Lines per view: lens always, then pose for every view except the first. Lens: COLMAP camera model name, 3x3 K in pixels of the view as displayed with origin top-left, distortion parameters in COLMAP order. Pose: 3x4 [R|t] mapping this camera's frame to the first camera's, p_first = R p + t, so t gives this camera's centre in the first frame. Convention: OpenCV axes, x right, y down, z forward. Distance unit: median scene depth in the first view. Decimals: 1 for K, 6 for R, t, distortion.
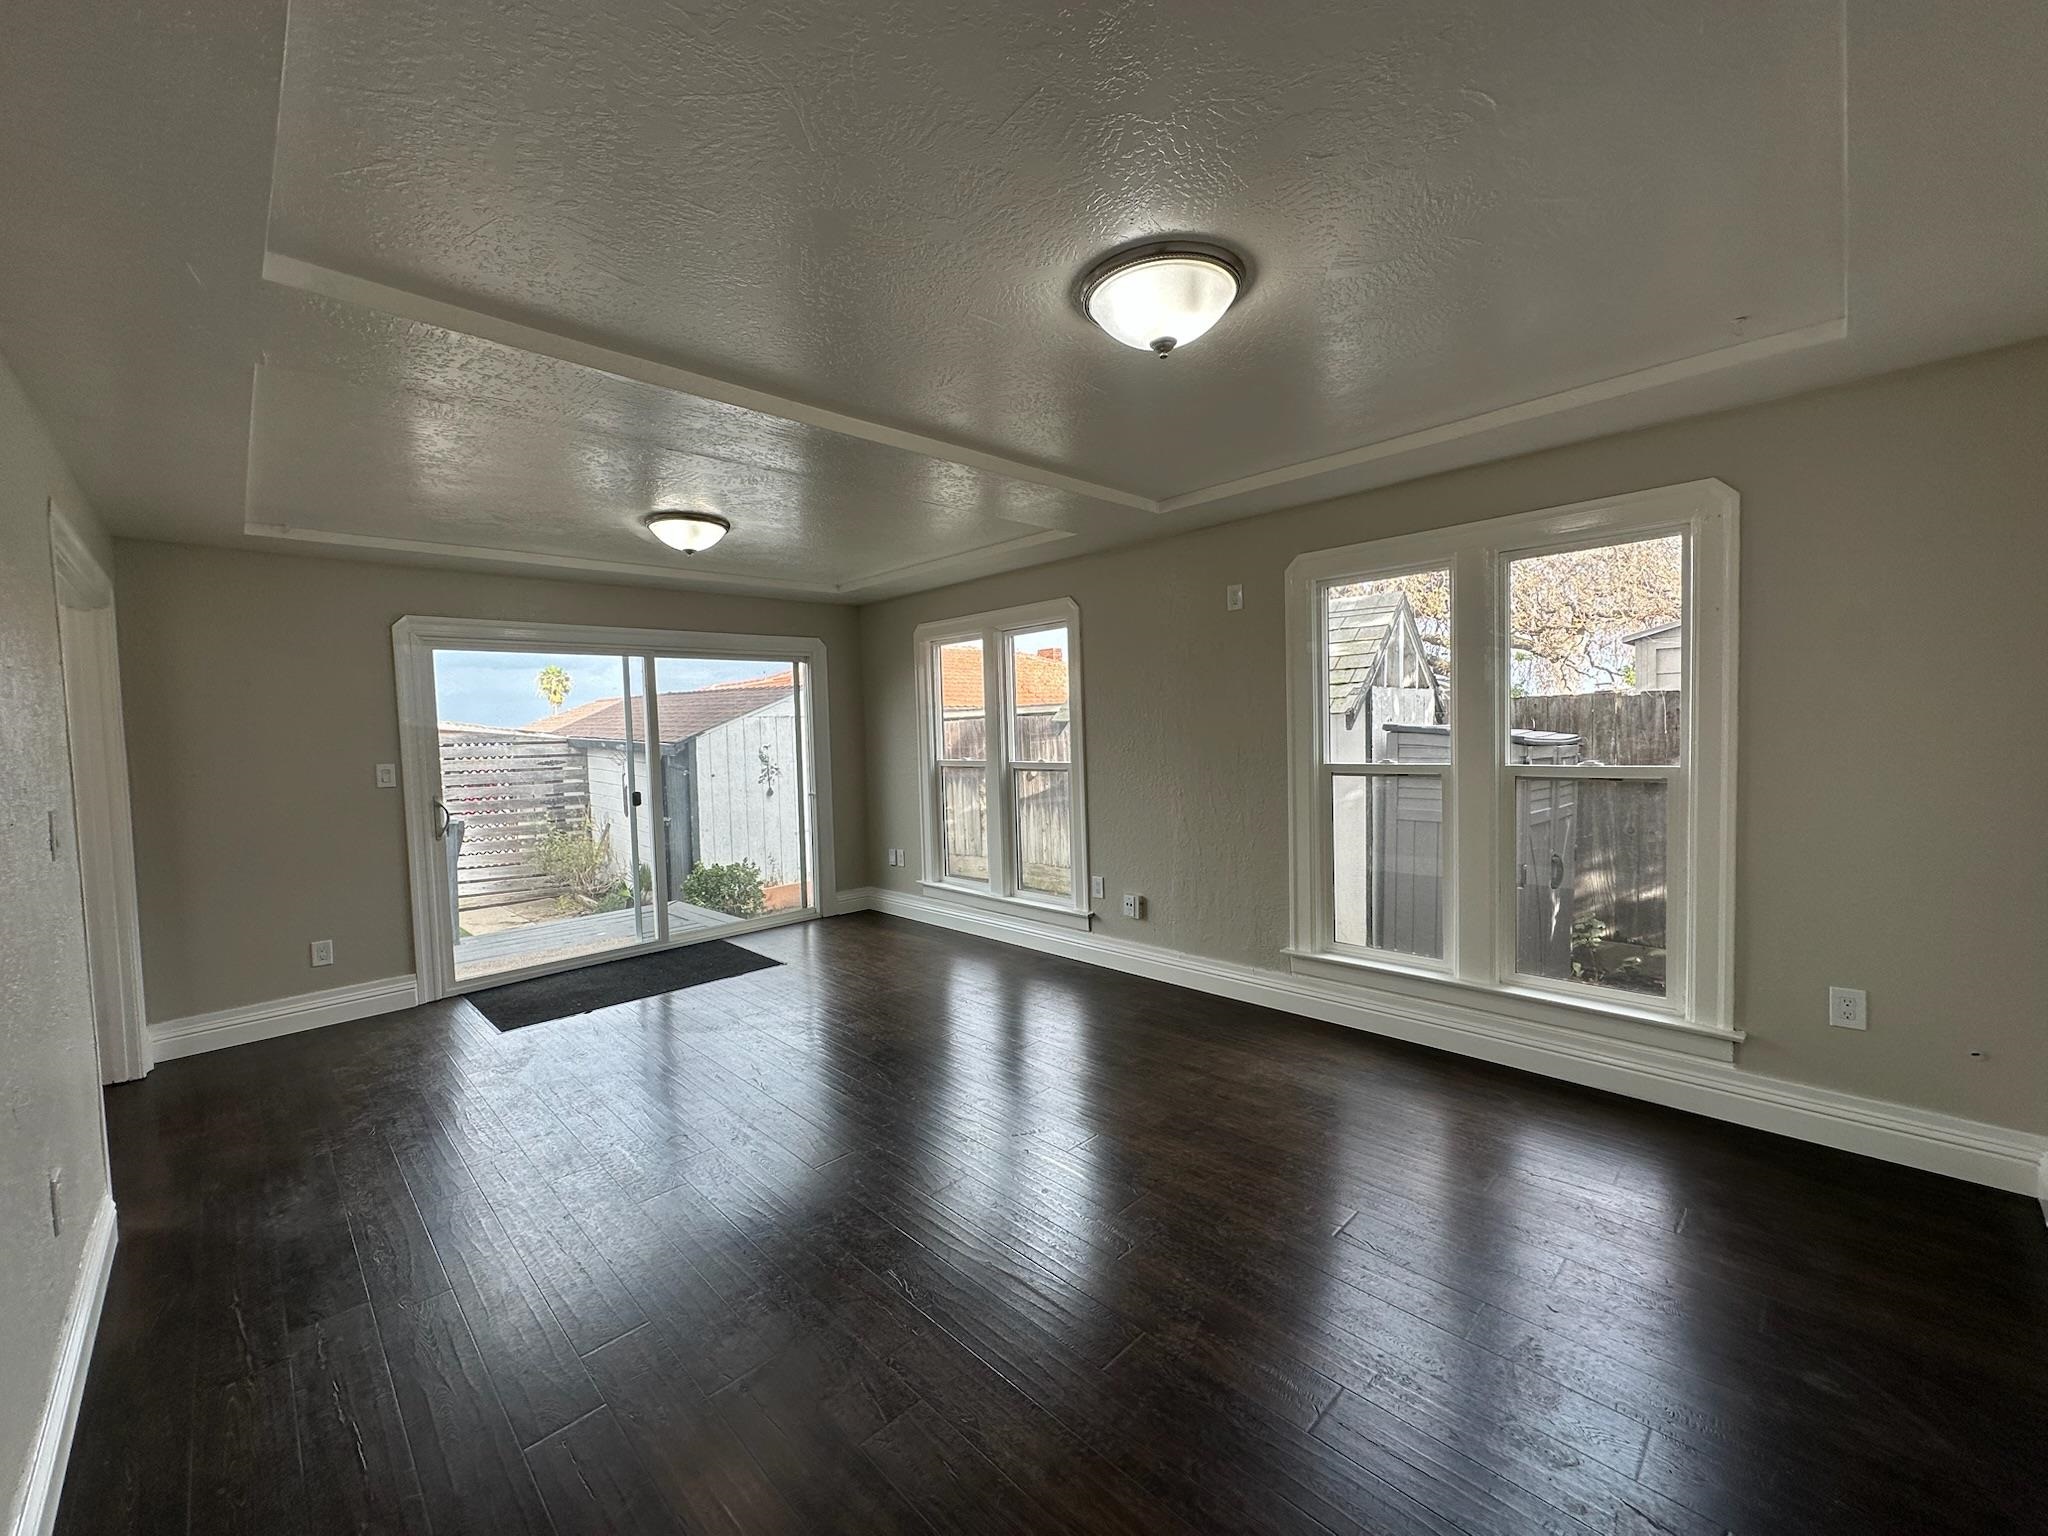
lens RADIAL K [[815.9, 0, 1016.9], [0, 815.9, 765.4], [0, 0, 1]] dist [-0.006245, 0.001385]
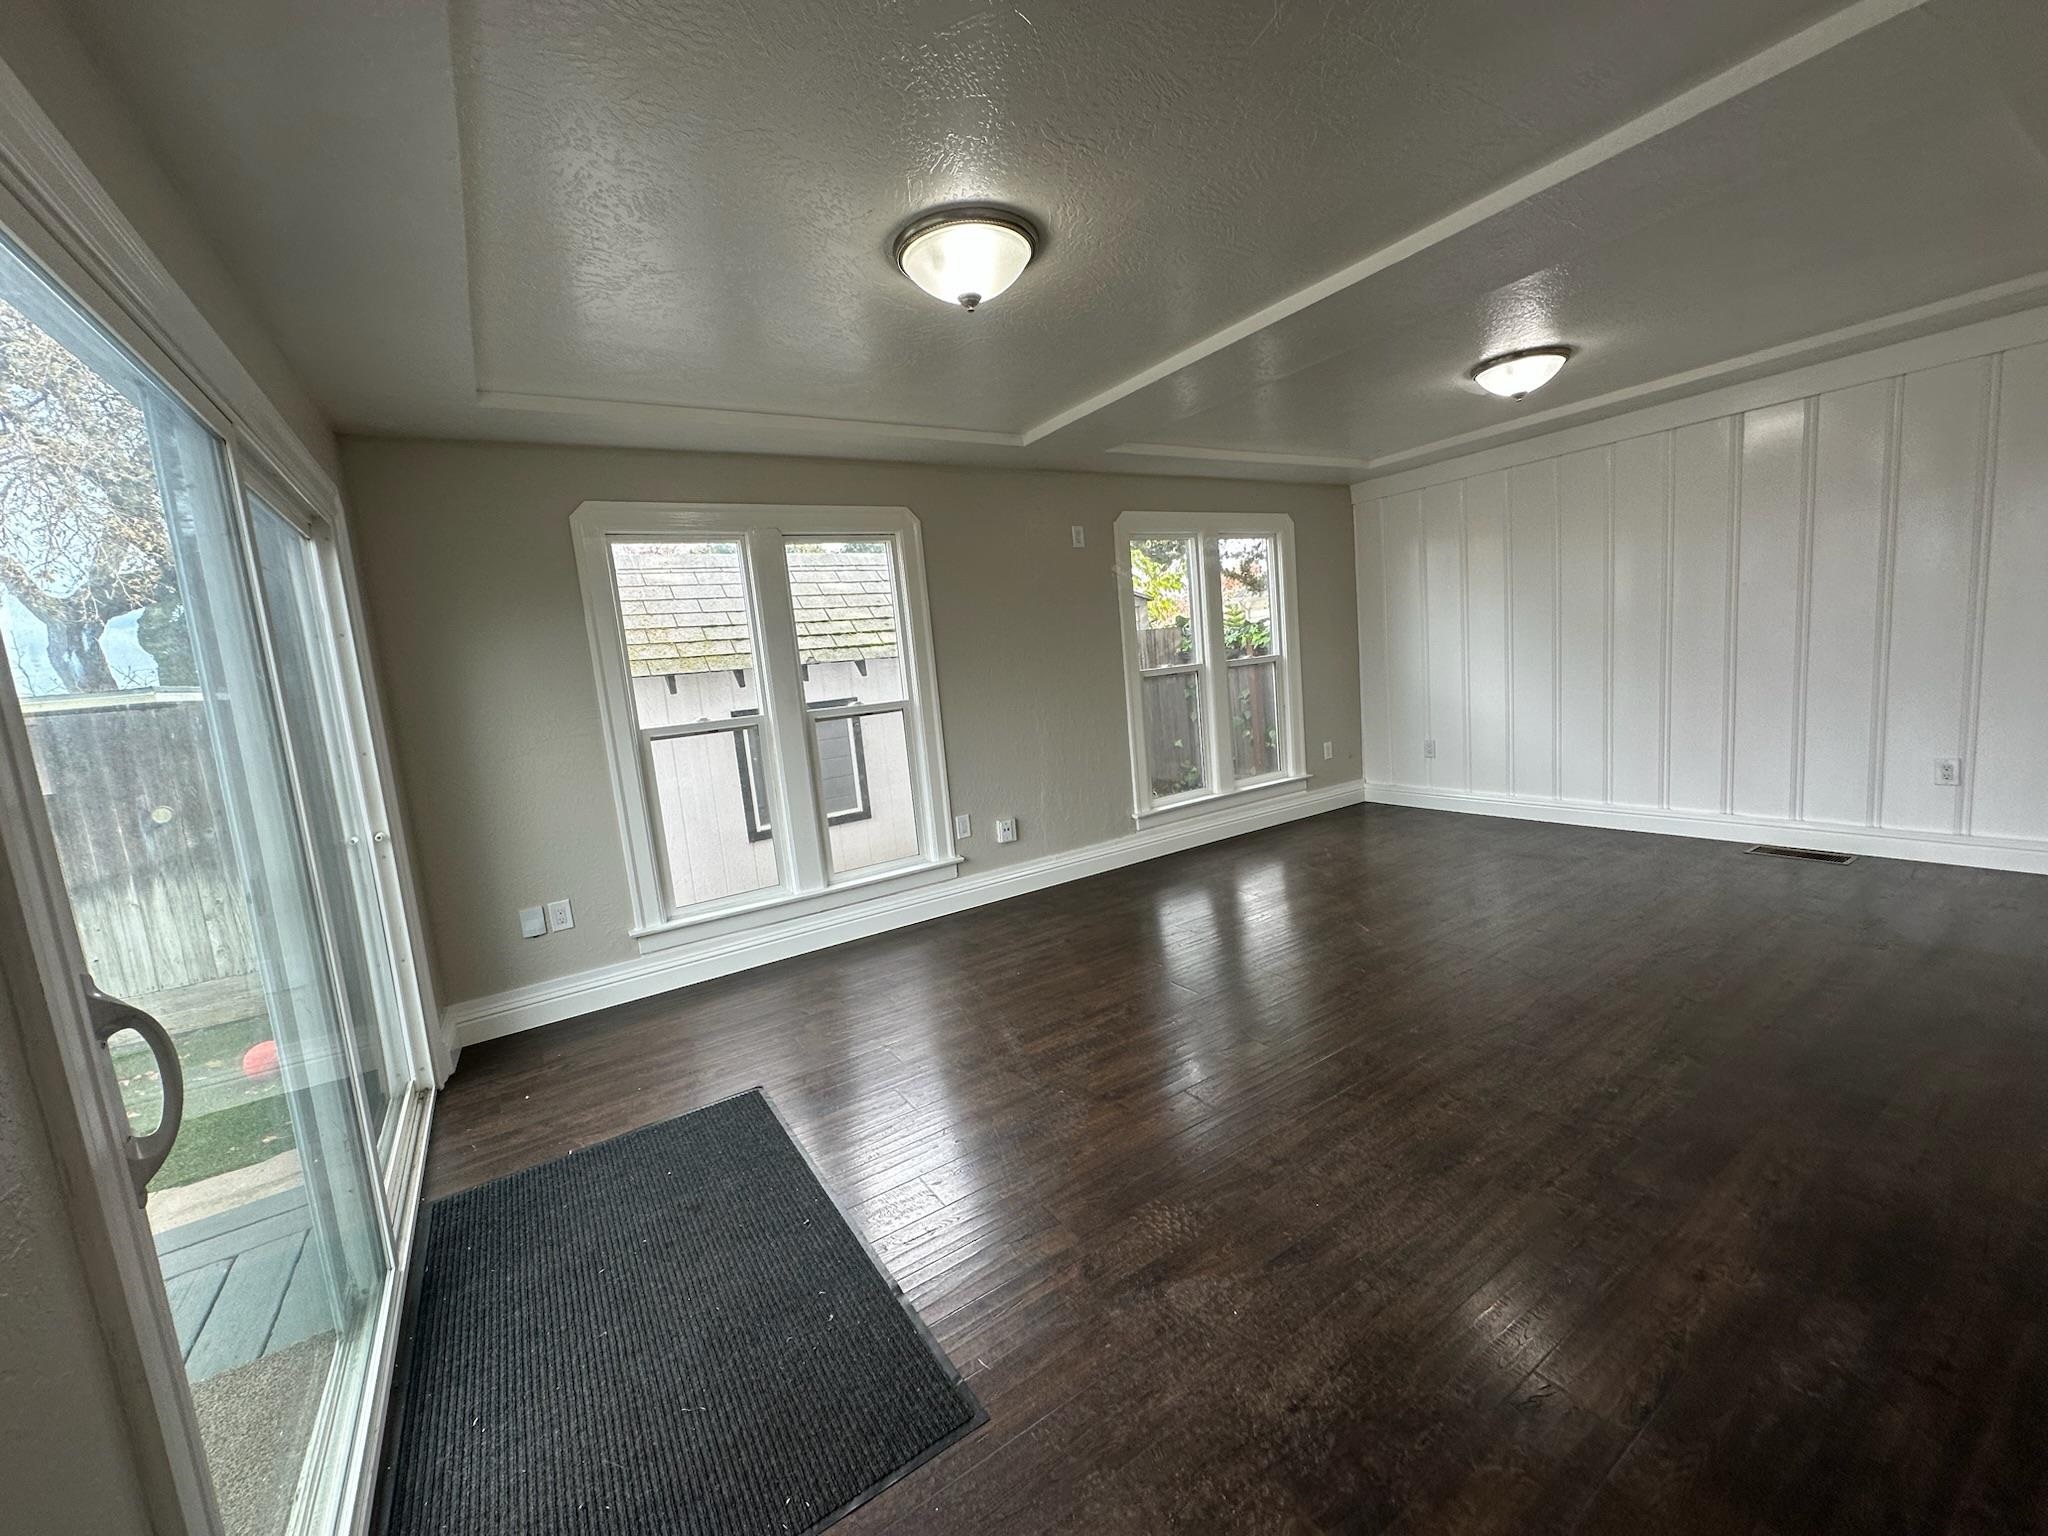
lens RADIAL K [[815.9, 0, 1026.4], [0, 815.9, 763.6], [0, 0, 1]] dist [-0.006245, 0.001385]
pose [[0.207620, -0.114779, 0.971452, -0.713052], [0.132912, 0.987193, 0.088233, 0.003772], [-0.969138, 0.110799, 0.220217, 0.642600]]
